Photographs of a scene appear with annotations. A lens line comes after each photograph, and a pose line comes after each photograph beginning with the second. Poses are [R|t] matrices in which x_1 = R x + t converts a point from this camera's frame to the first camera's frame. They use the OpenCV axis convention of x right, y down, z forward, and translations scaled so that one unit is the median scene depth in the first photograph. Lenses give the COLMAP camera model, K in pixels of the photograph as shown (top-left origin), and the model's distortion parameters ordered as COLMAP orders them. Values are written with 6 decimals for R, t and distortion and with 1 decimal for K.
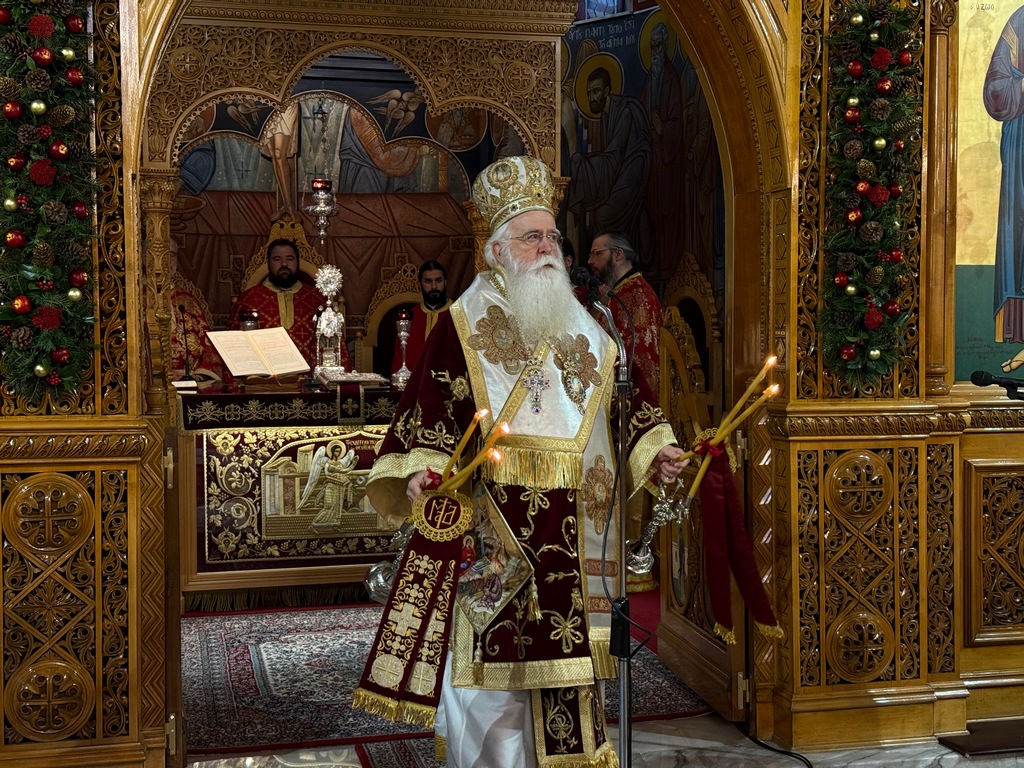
lens RADIAL K [[1424.5, 0, 507.5], [0, 1424.5, 383.8], [0, 0, 1]] dist [0.156623, -0.310425]
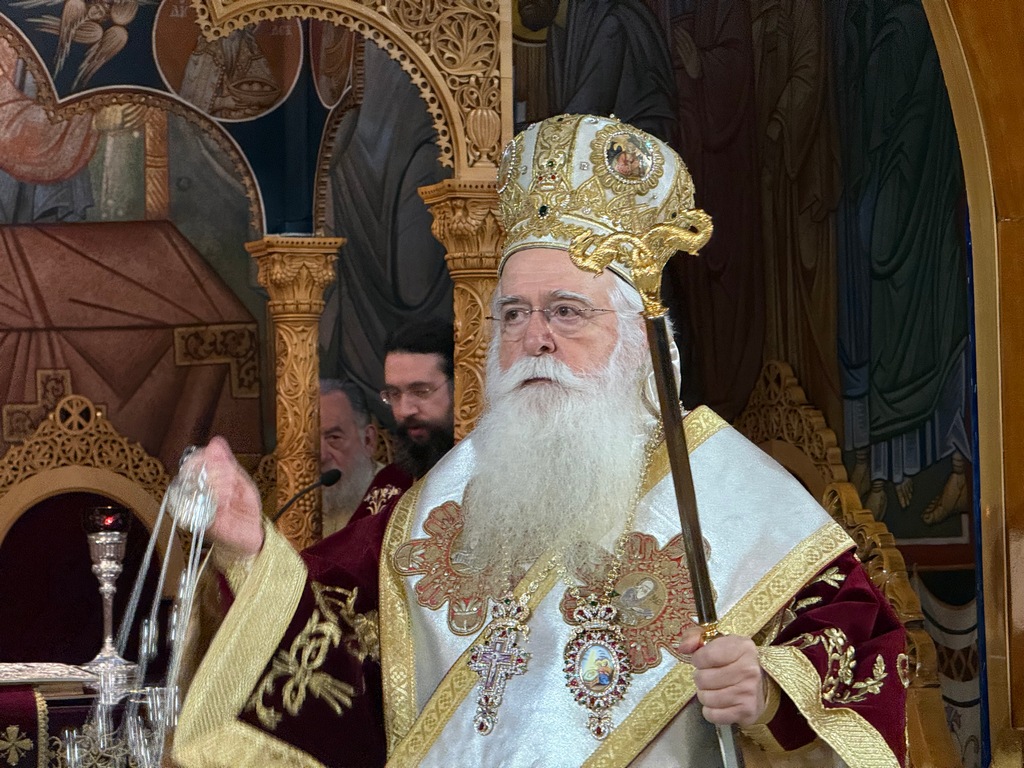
lens RADIAL K [[3611.3, 0, 511.7], [0, 3611.3, 382.9], [0, 0, 1]] dist [0.113165, 2.889485]
pose [[0.995592, -0.011836, 0.093038, -0.092458], [0.019972, 0.996008, -0.087007, 0.008542], [-0.091637, 0.088481, 0.991854, -0.060186]]
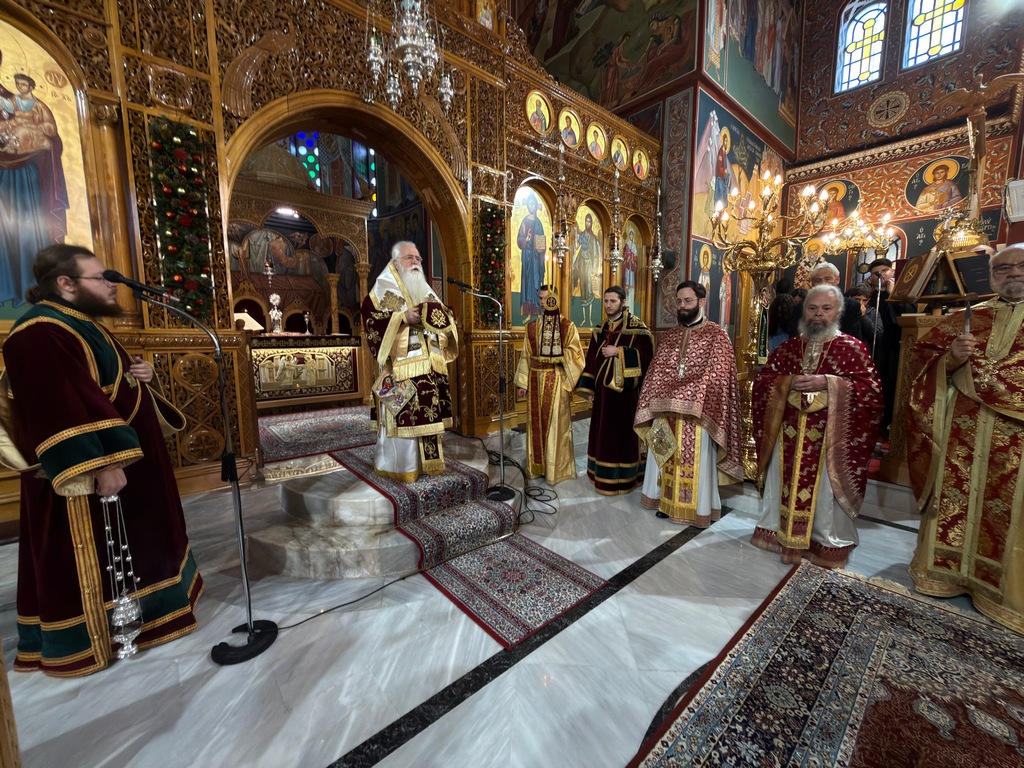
lens RADIAL K [[406.4, 0, 510.7], [0, 406.4, 382.5], [0, 0, 1]] dist [-0.000089, 0.000418]
pose [[0.892602, -0.051827, 0.447857, -0.133913], [0.017803, 0.996648, 0.079852, 0.056661], [-0.450494, -0.063303, 0.890532, 0.141907]]
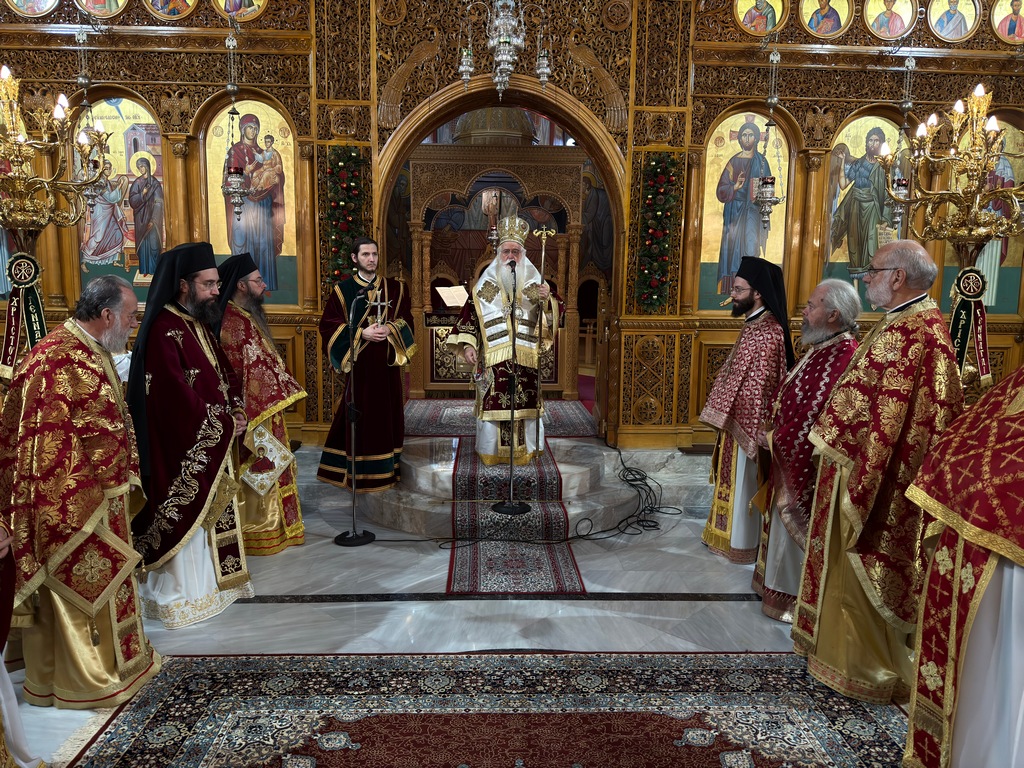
lens RADIAL K [[712.0, 0, 508.5], [0, 712.0, 390.4], [0, 0, 1]] dist [0.105512, -0.180831]
pose [[0.977554, 0.045872, -0.205631, 0.260573], [-0.026960, 0.995221, 0.093848, 0.030803], [0.208954, -0.086197, 0.974119, -0.303952]]
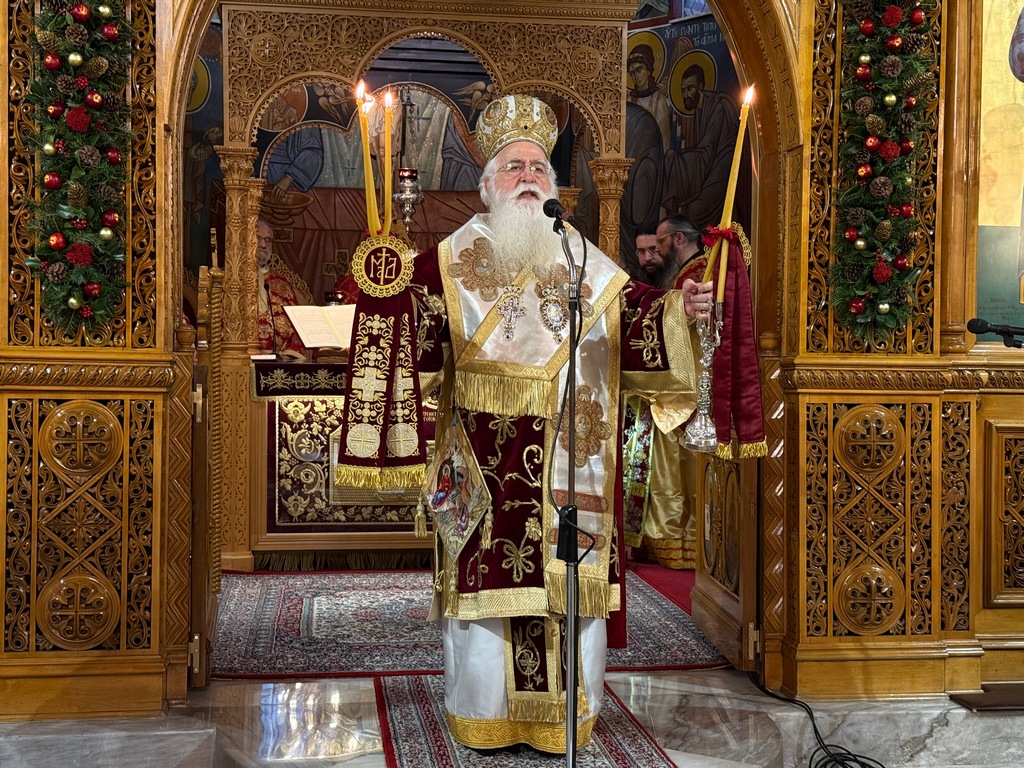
lens RADIAL K [[1425.4, 0, 509.1], [0, 1425.4, 377.6], [0, 0, 1]] dist [0.143365, -0.256885]
pose [[0.994137, 0.016895, -0.106803, 0.098416], [-0.019459, 0.999546, -0.023007, 0.054634], [0.106365, 0.024951, 0.994014, -0.031955]]
